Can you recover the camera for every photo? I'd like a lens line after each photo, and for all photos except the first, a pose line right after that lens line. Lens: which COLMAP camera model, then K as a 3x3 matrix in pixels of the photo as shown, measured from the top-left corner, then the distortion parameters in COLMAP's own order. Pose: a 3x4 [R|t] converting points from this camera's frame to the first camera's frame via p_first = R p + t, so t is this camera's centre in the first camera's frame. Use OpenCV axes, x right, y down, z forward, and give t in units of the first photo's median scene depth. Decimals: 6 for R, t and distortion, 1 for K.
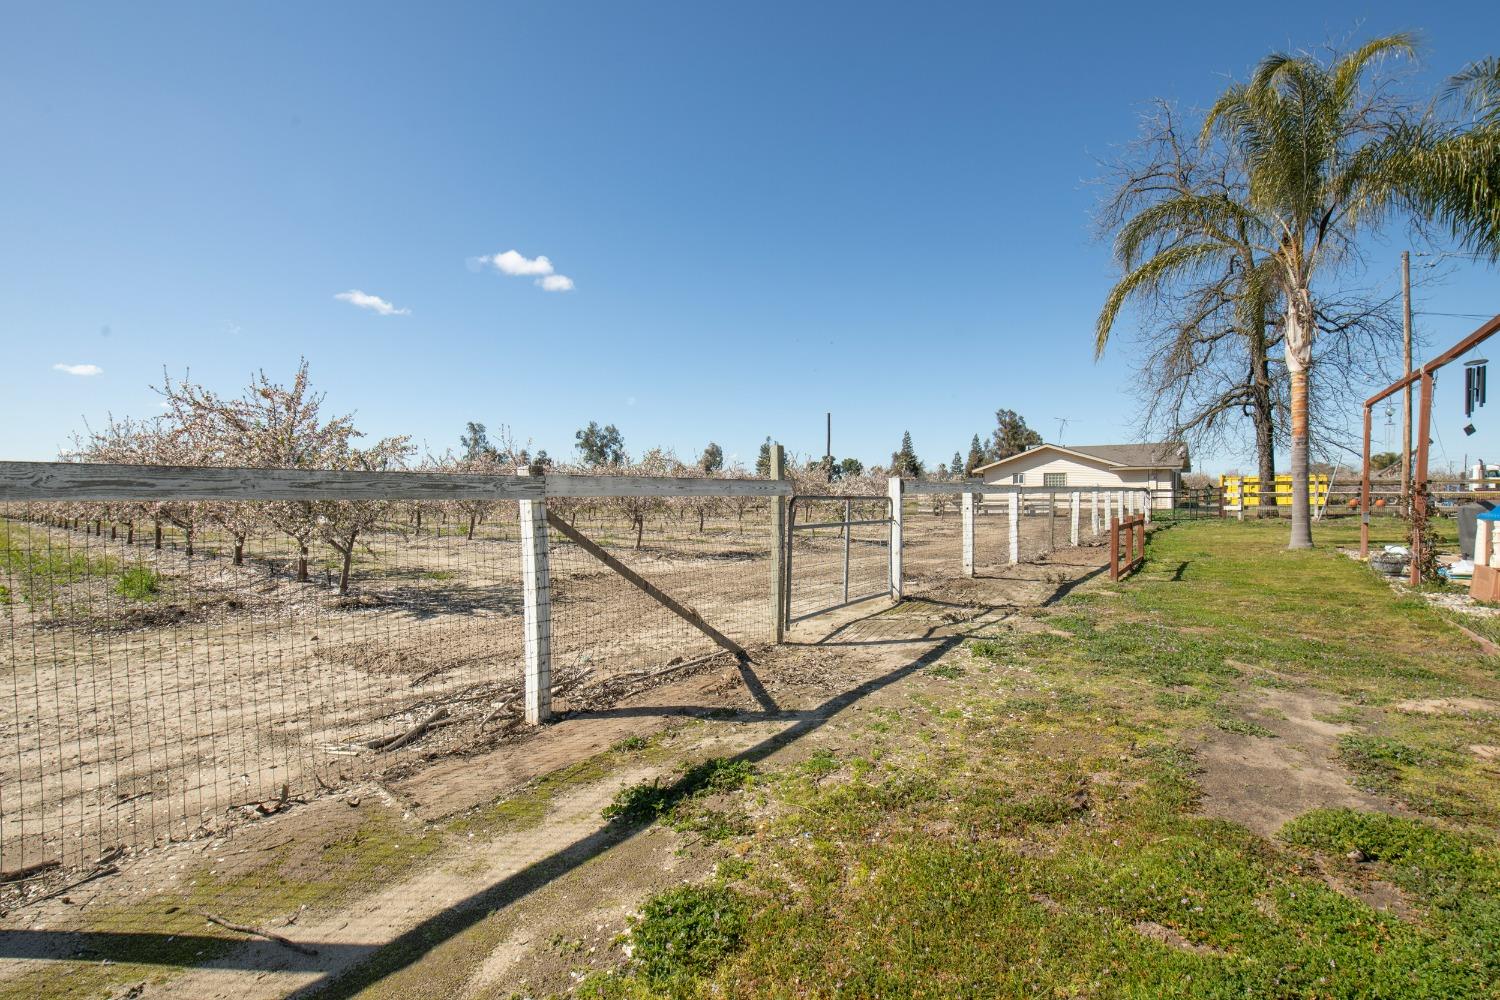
lens RADIAL K [[627.7, 0, 753.1], [0, 627.7, 504.6], [0, 0, 1]] dist [-0.003678, -0.008056]
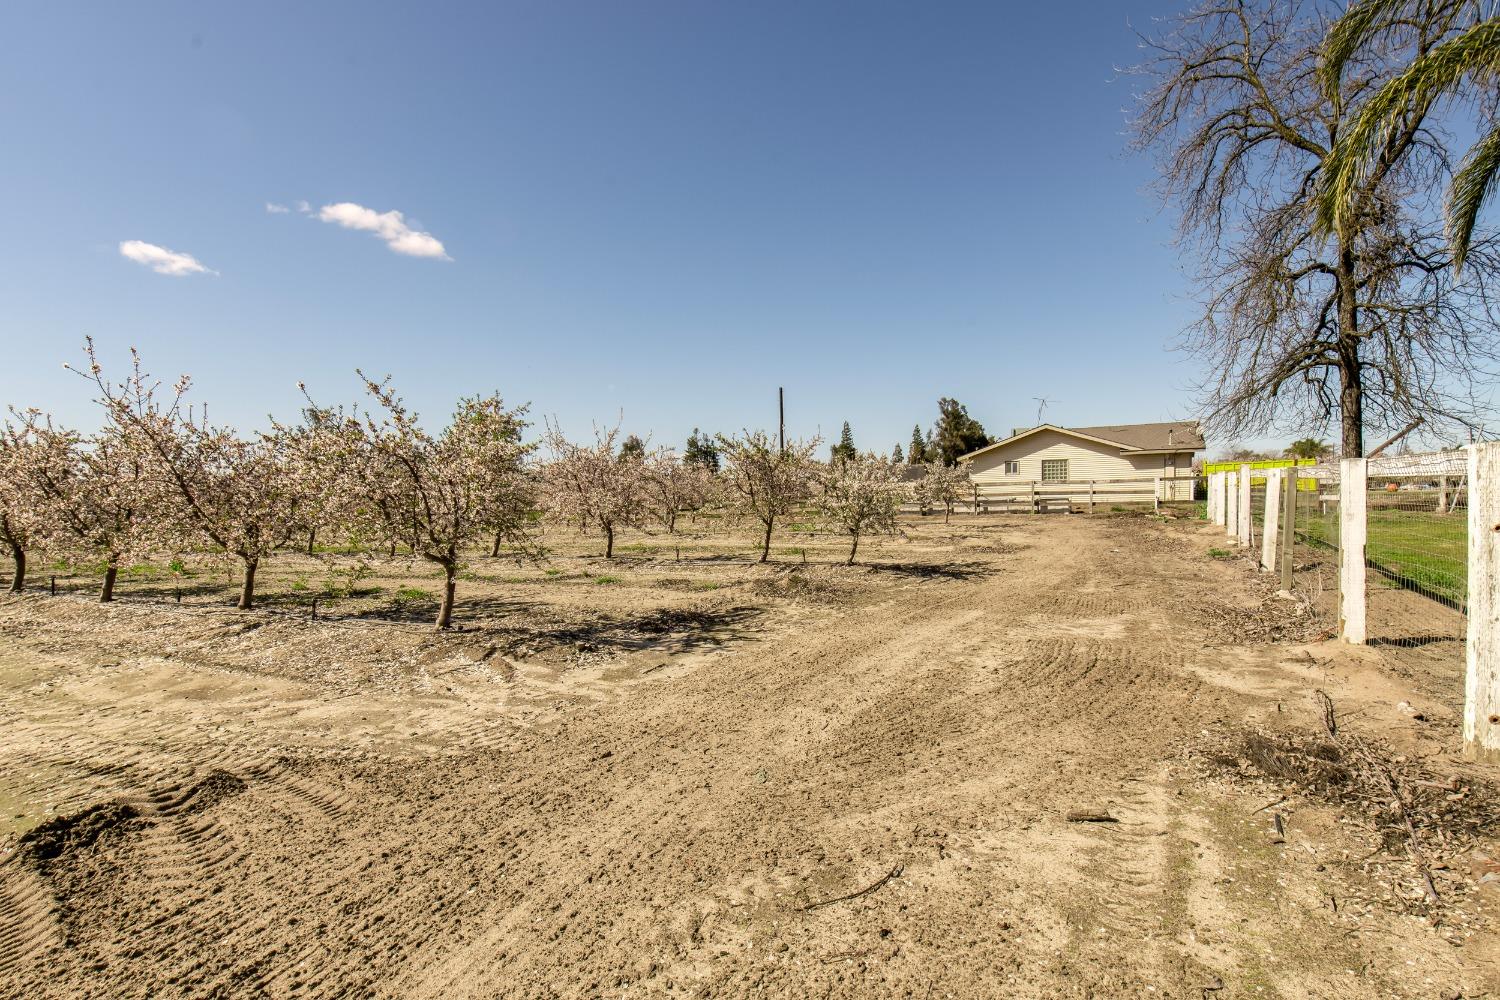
lens RADIAL K [[663.2, 0, 780.6], [0, 663.2, 508.3], [0, 0, 1]] dist [-0.000331, 0.000051]
pose [[0.988177, -0.025072, 0.151252, -0.041054], [0.023920, 0.999669, 0.009437, -0.015945], [-0.151439, -0.005707, 0.988450, 0.906081]]
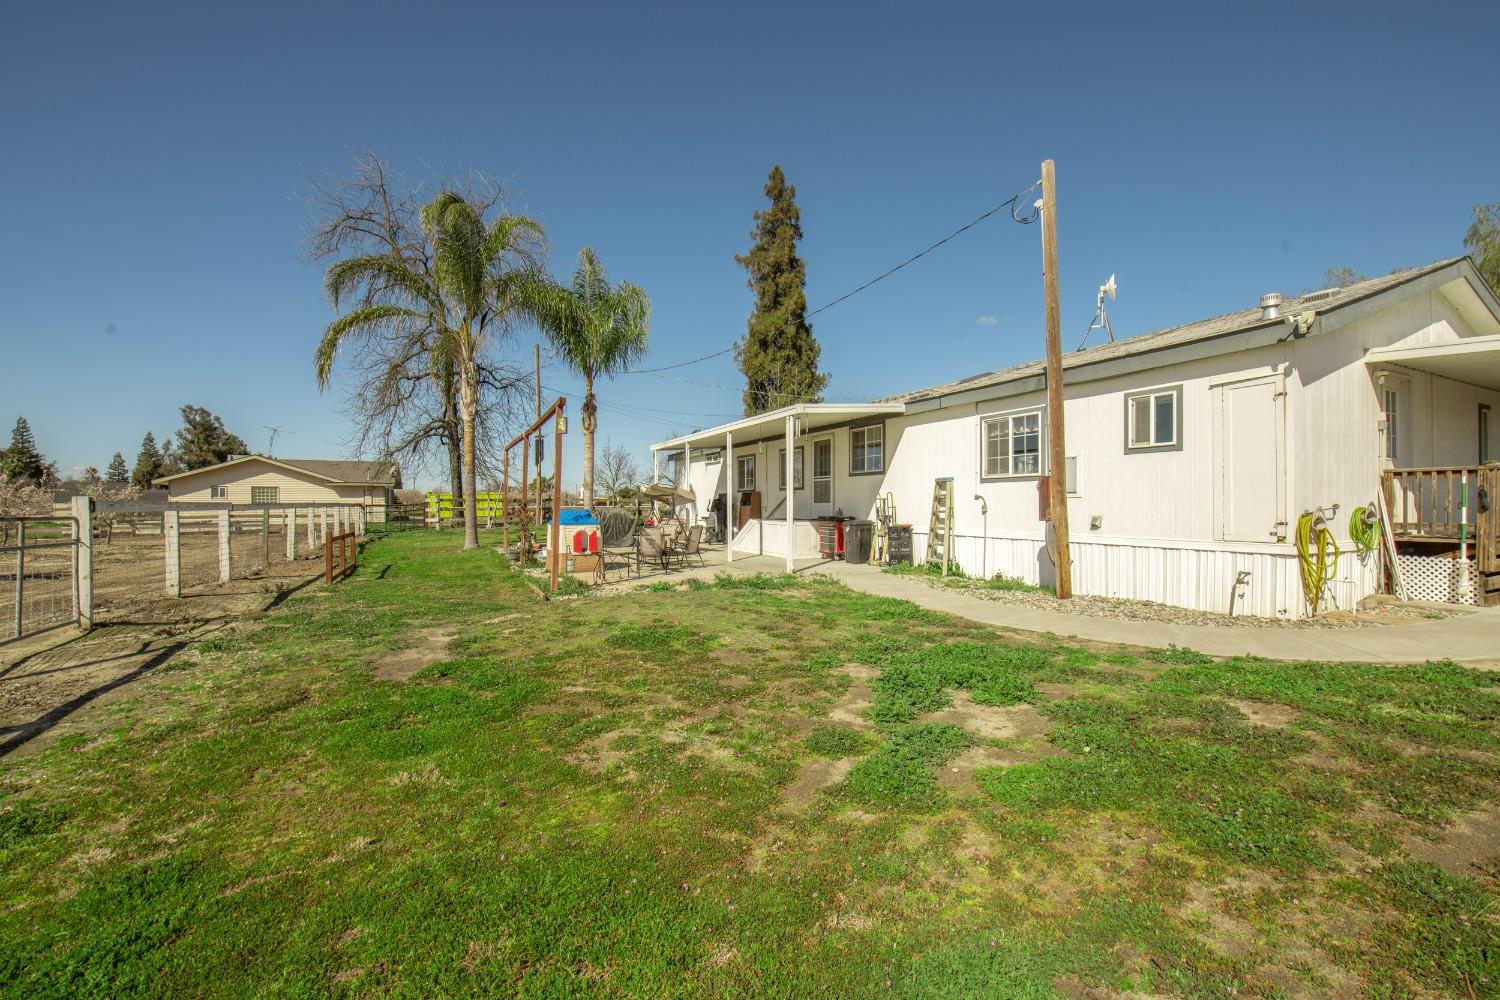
lens RADIAL K [[627.7, 0, 753.1], [0, 627.7, 504.6], [0, 0, 1]] dist [-0.003678, -0.008056]
pose [[0.440567, 0.000000, 0.897720, -0.153722], [0.019703, 0.999759, -0.009670, -0.002160], [-0.897504, 0.021948, 0.440461, -0.284914]]
